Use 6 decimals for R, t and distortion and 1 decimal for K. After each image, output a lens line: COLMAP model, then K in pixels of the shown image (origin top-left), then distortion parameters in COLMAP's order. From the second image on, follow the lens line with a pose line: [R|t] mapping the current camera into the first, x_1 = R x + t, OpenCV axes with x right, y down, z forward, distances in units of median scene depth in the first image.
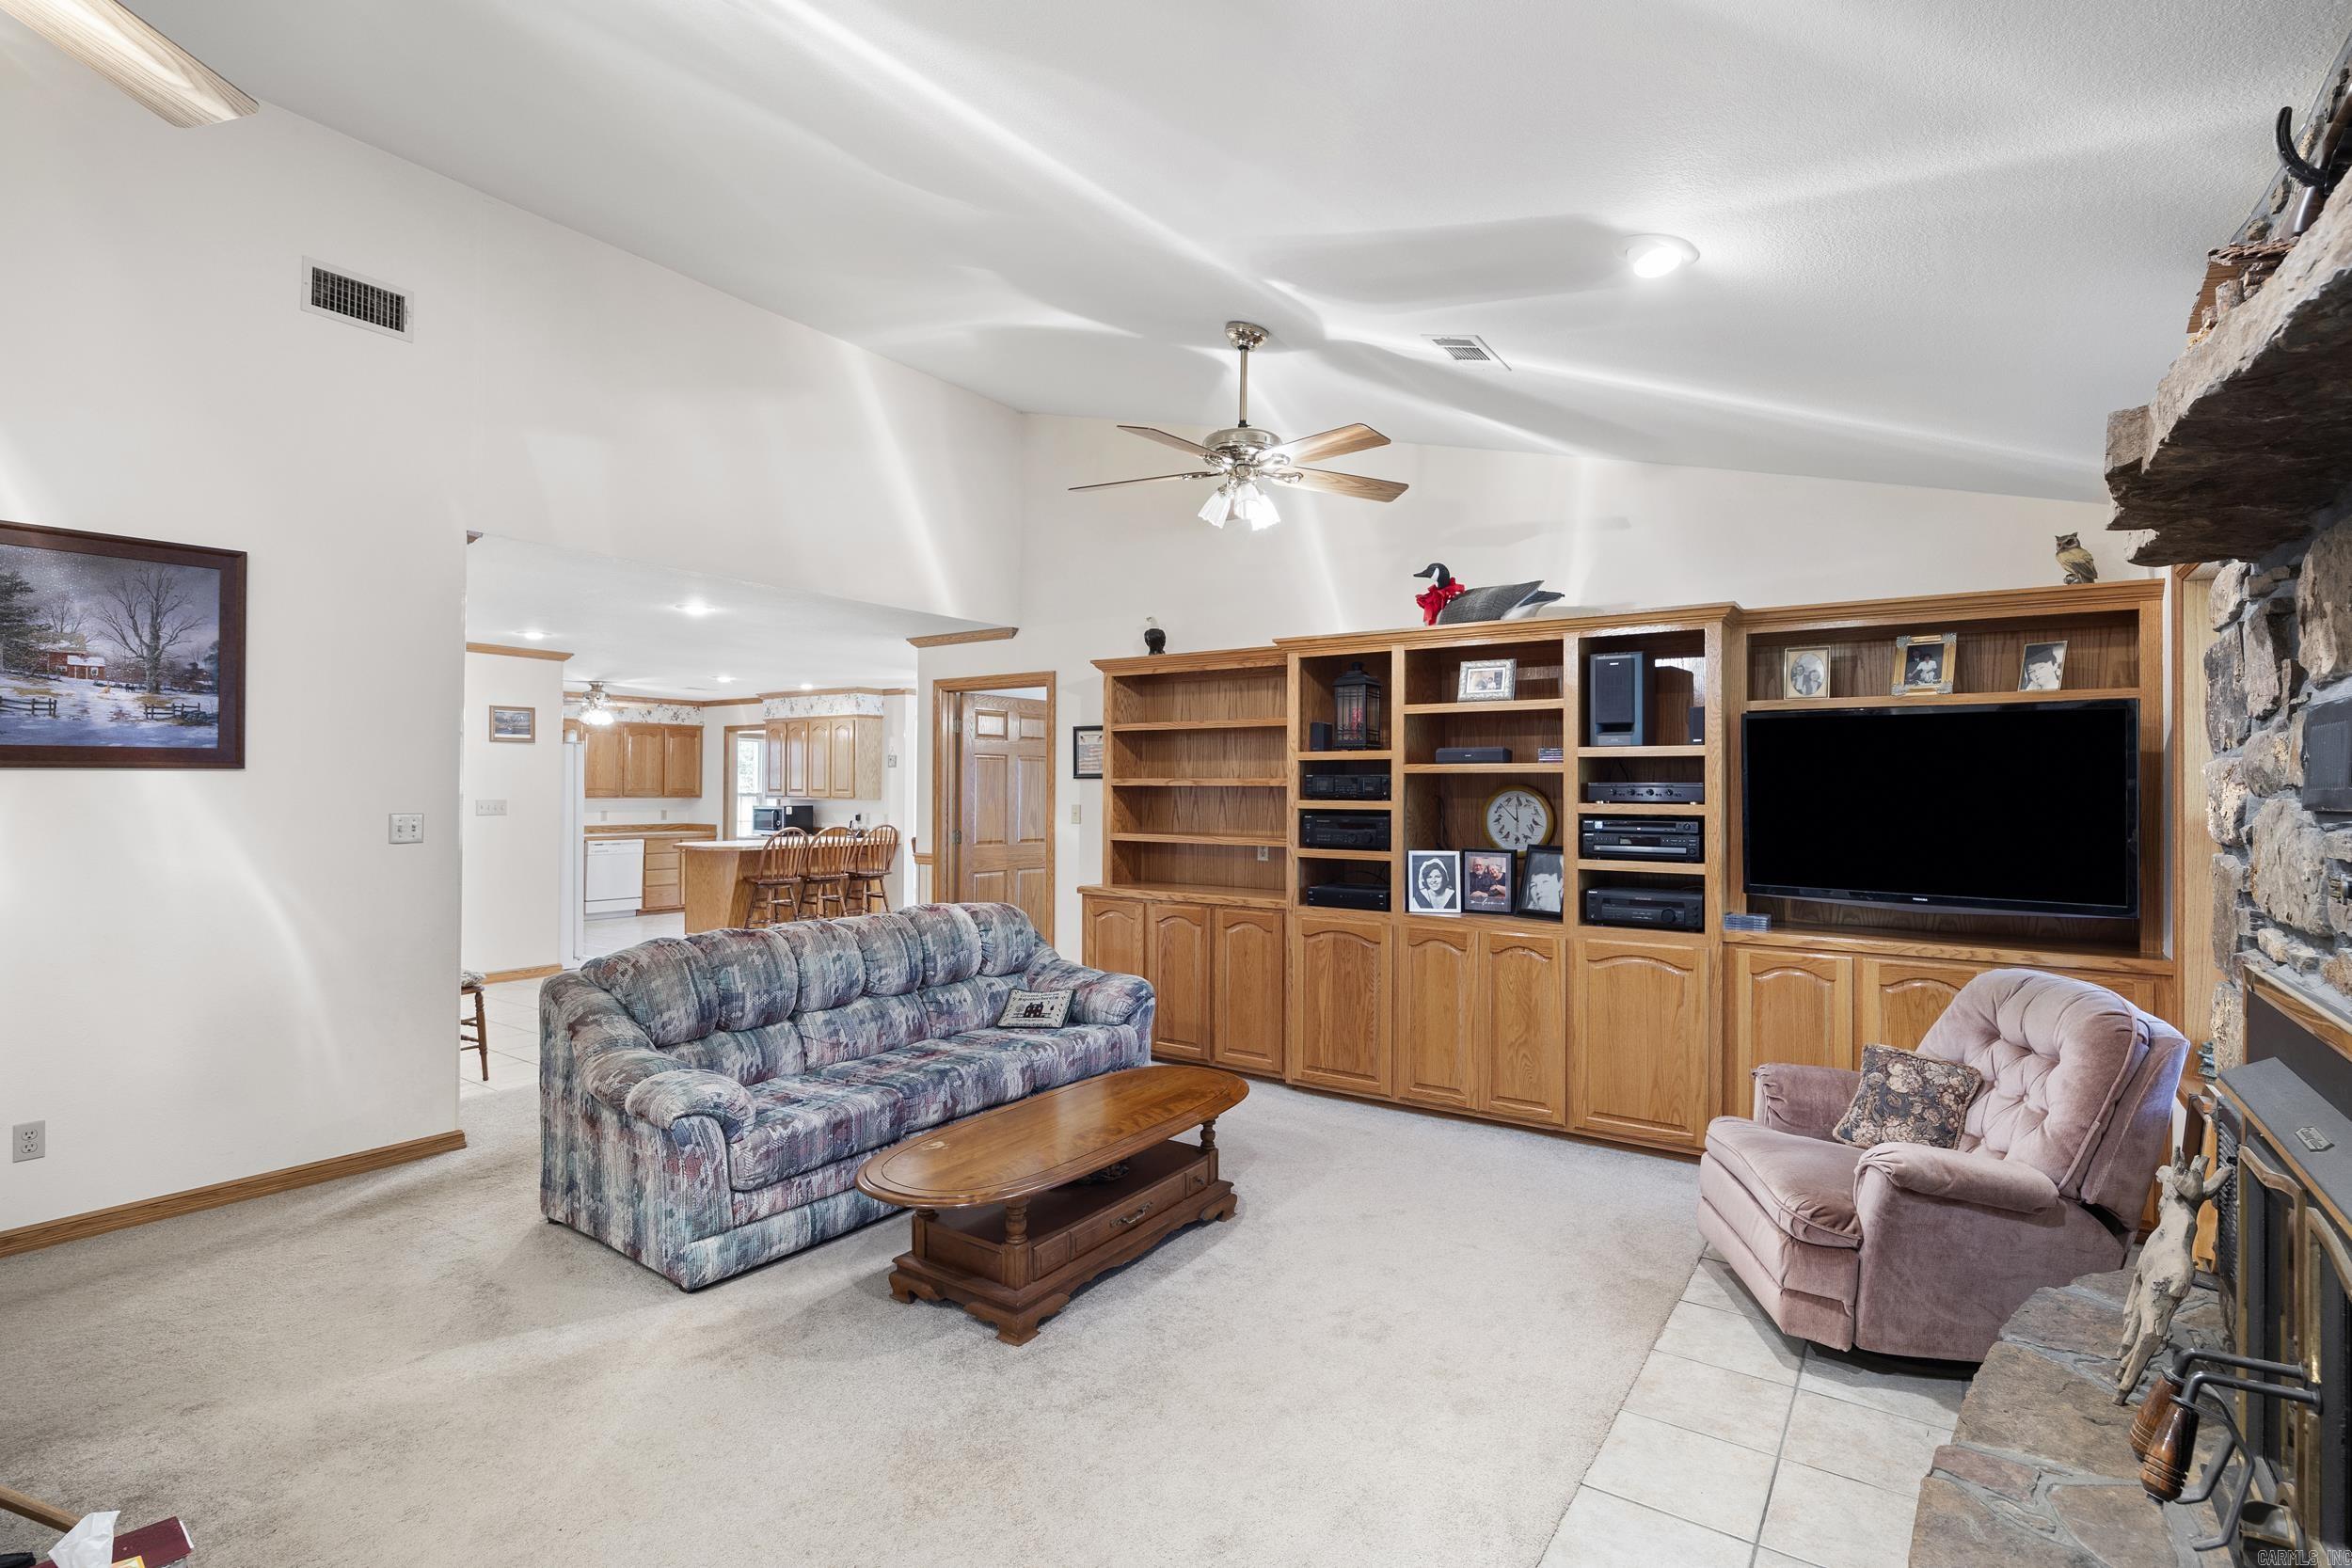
lens RADIAL K [[1088.4, 0, 1181.0], [0, 1088.4, 780.1], [0, 0, 1]] dist [-0.005776, -0.000336]
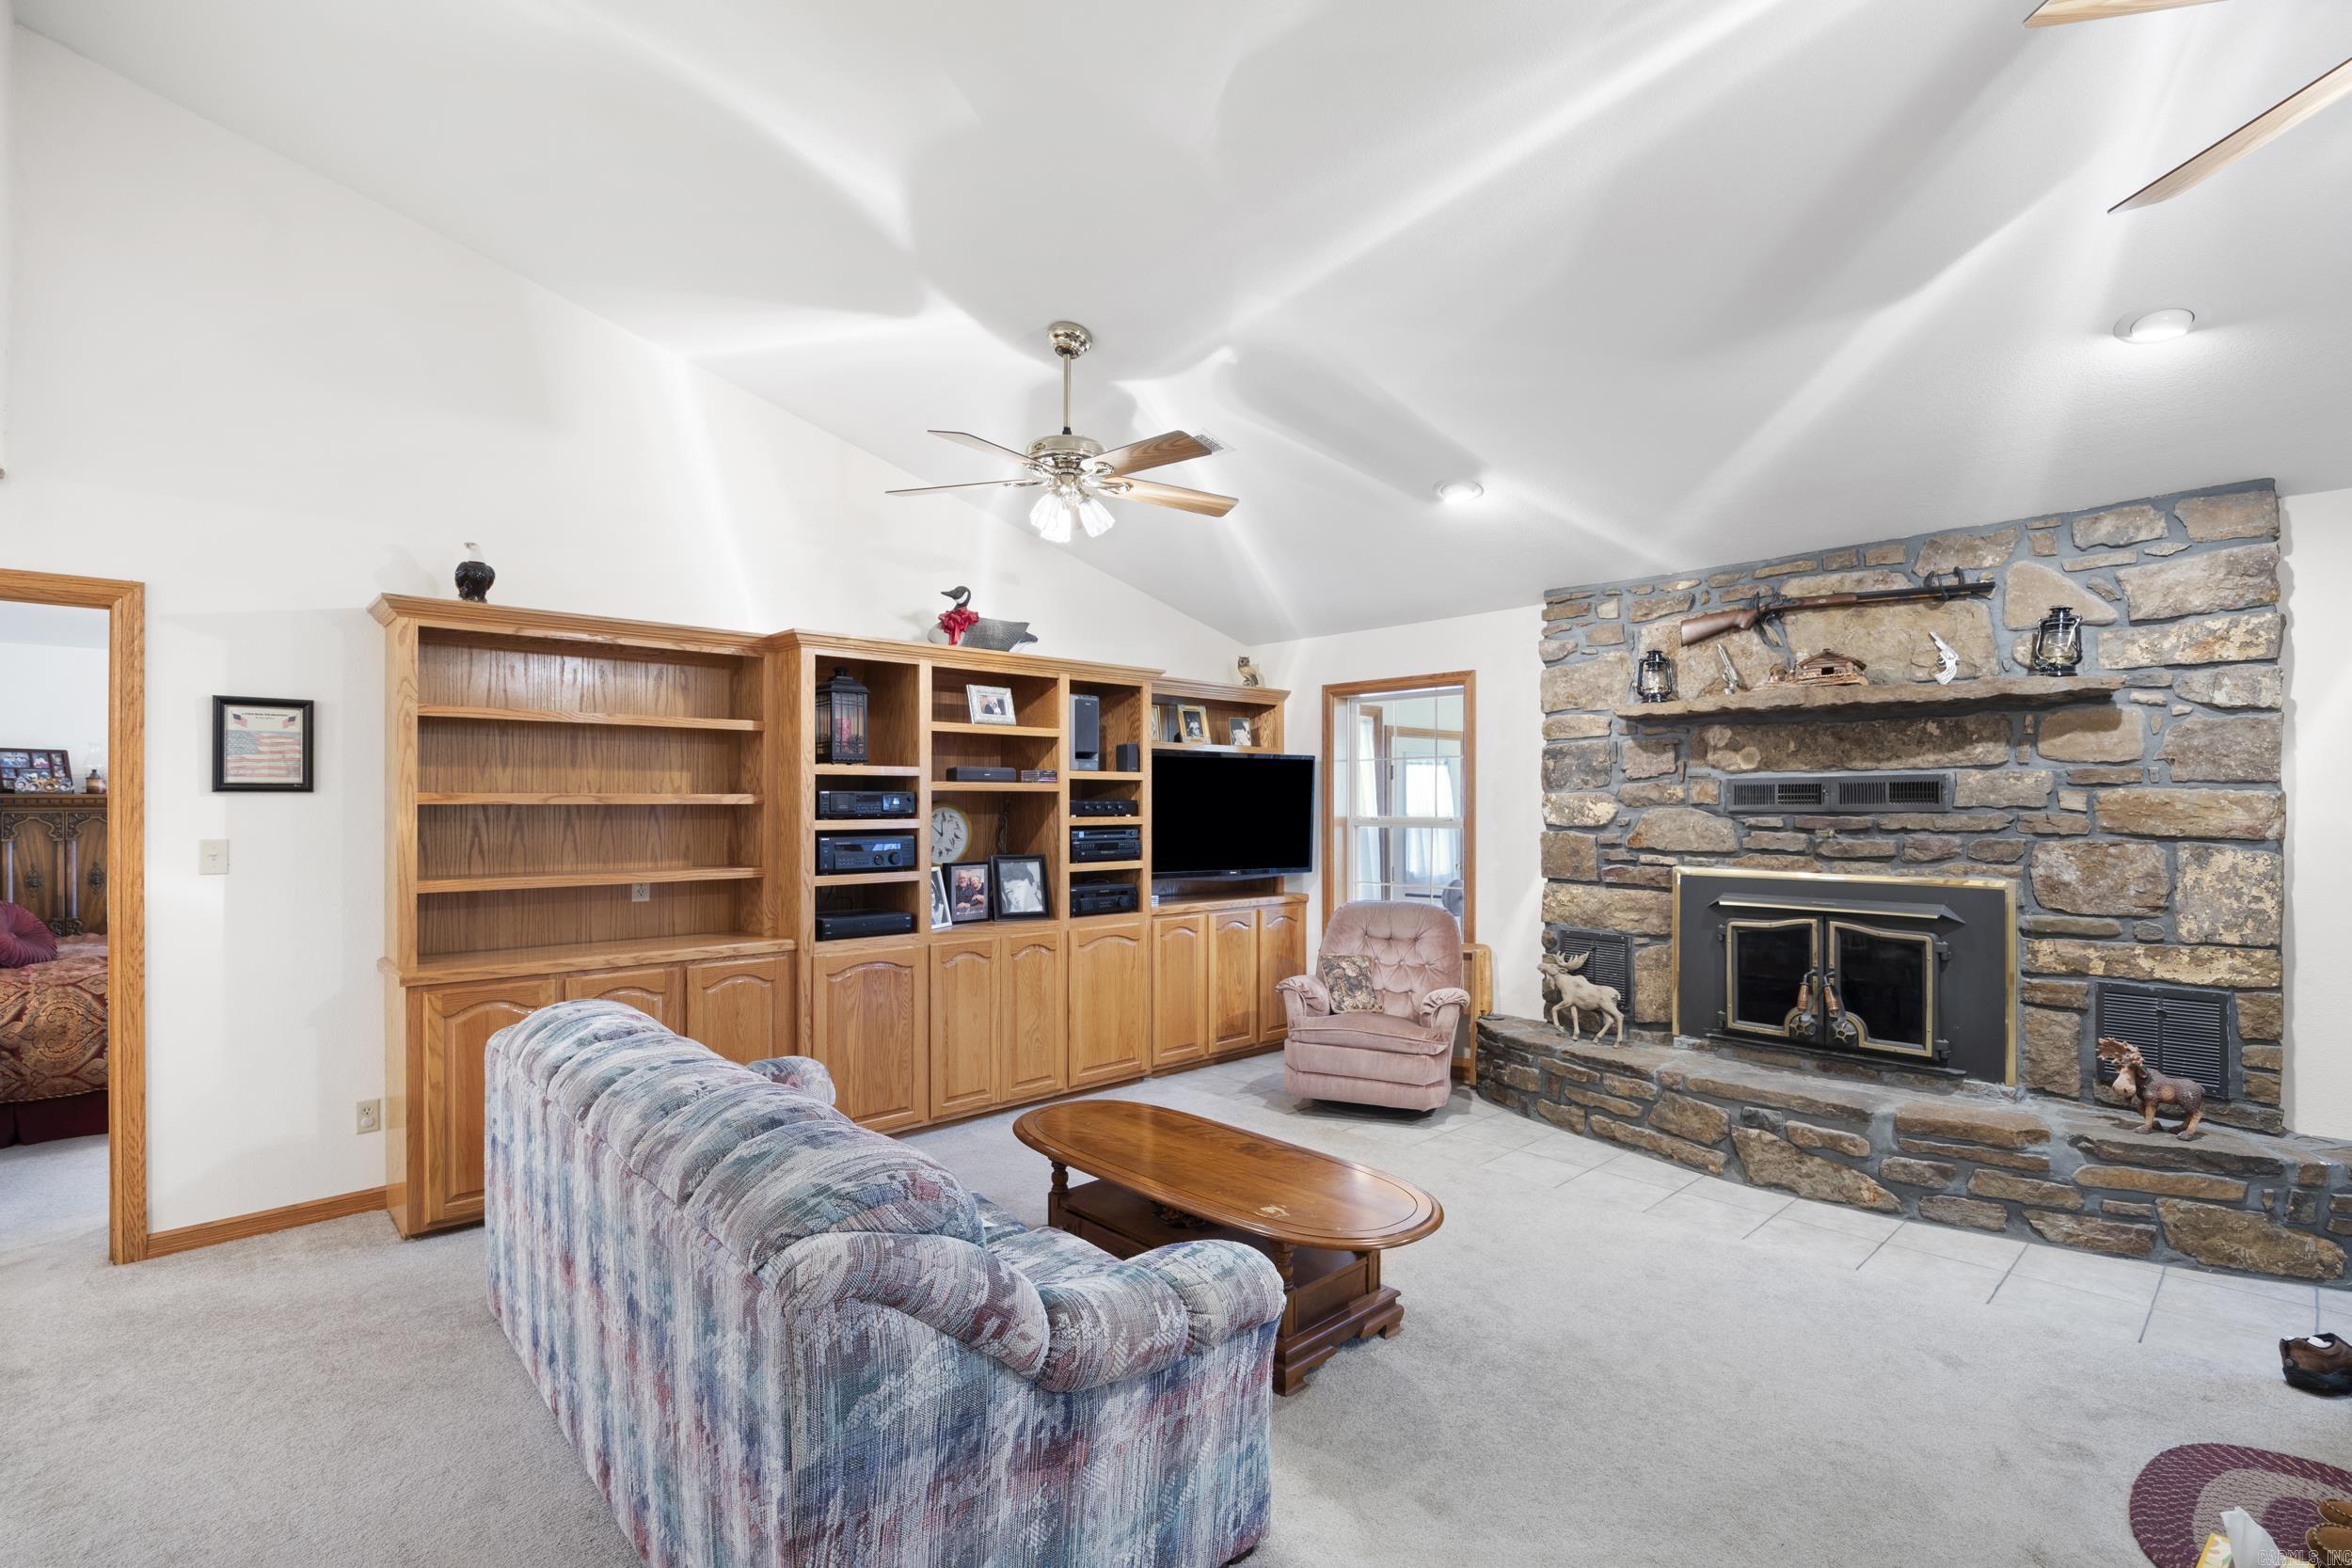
lens RADIAL K [[1088.4, 0, 1173.7], [0, 1088.4, 800.3], [0, 0, 1]] dist [-0.005776, -0.000336]
pose [[0.215512, -0.000372, 0.976501, -0.729511], [-0.002831, 0.999995, 0.001006, 0.001340], [-0.976497, -0.002981, 0.215510, 0.586063]]
